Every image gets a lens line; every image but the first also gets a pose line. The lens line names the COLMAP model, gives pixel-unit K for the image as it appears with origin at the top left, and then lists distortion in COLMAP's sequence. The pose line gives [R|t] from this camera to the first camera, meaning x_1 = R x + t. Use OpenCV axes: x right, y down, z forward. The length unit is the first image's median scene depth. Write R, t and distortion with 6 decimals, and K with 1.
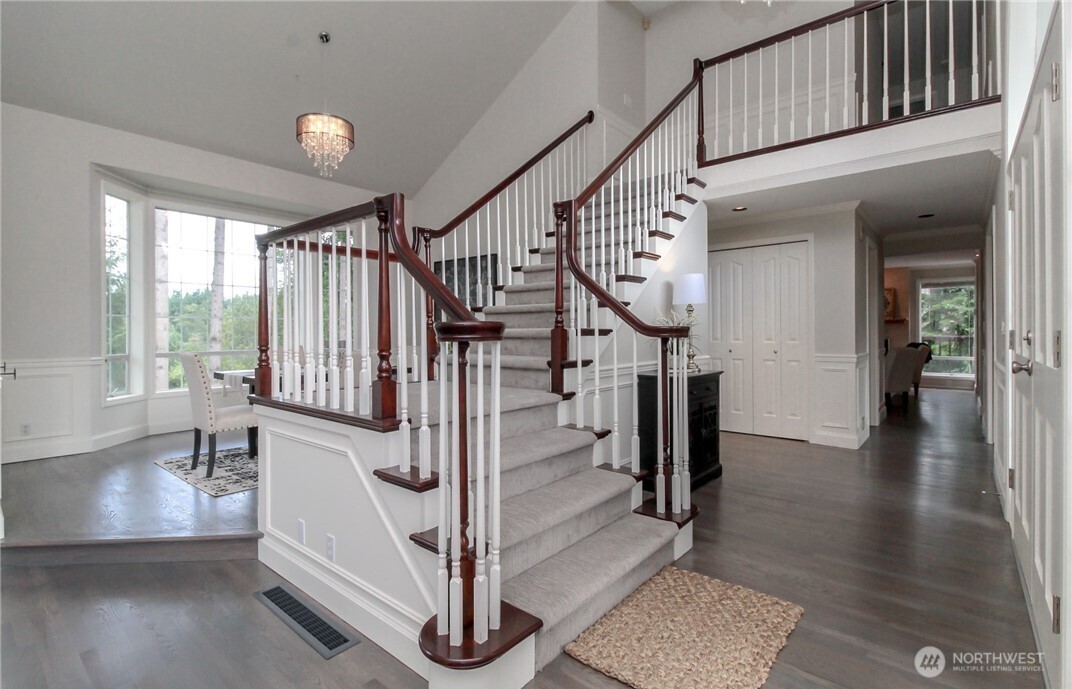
lens RADIAL K [[500.3, 0, 536.0], [0, 500.3, 344.5], [0, 0, 1]] dist [0.004561, 0.000762]
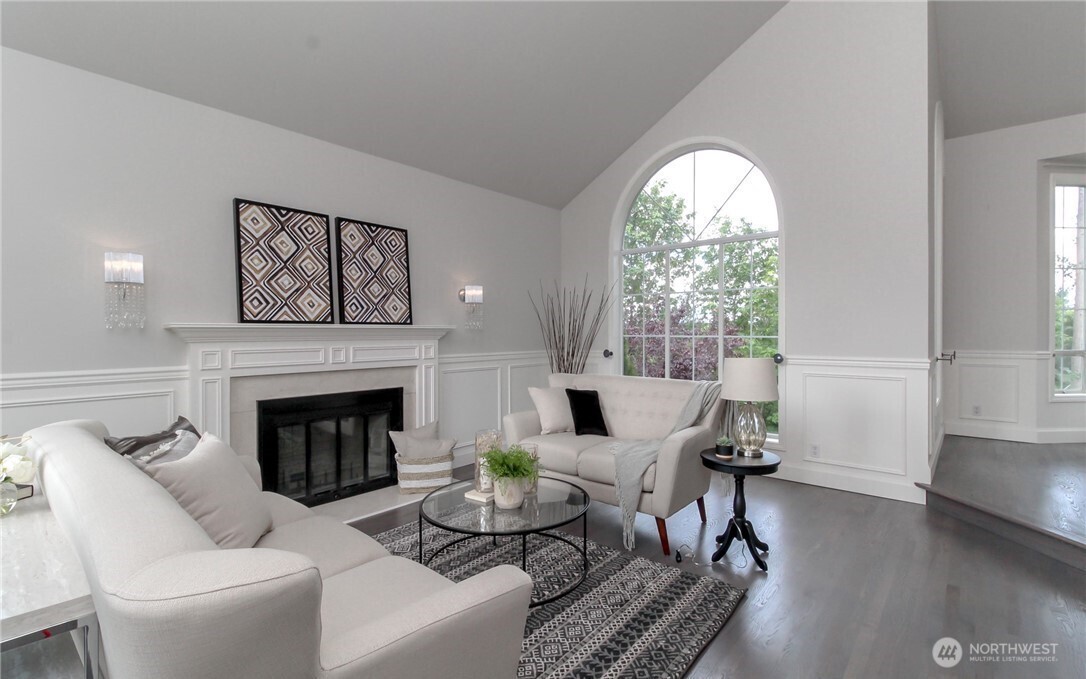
lens RADIAL K [[496.3, 0, 543.0], [0, 496.3, 339.5], [0, 0, 1]] dist [0.017241, -0.000621]
pose [[-0.016627, 0.005514, -0.999847, 0.180304], [0.000640, 0.999985, 0.005504, -0.003793], [0.999862, -0.000549, -0.016630, 0.003254]]
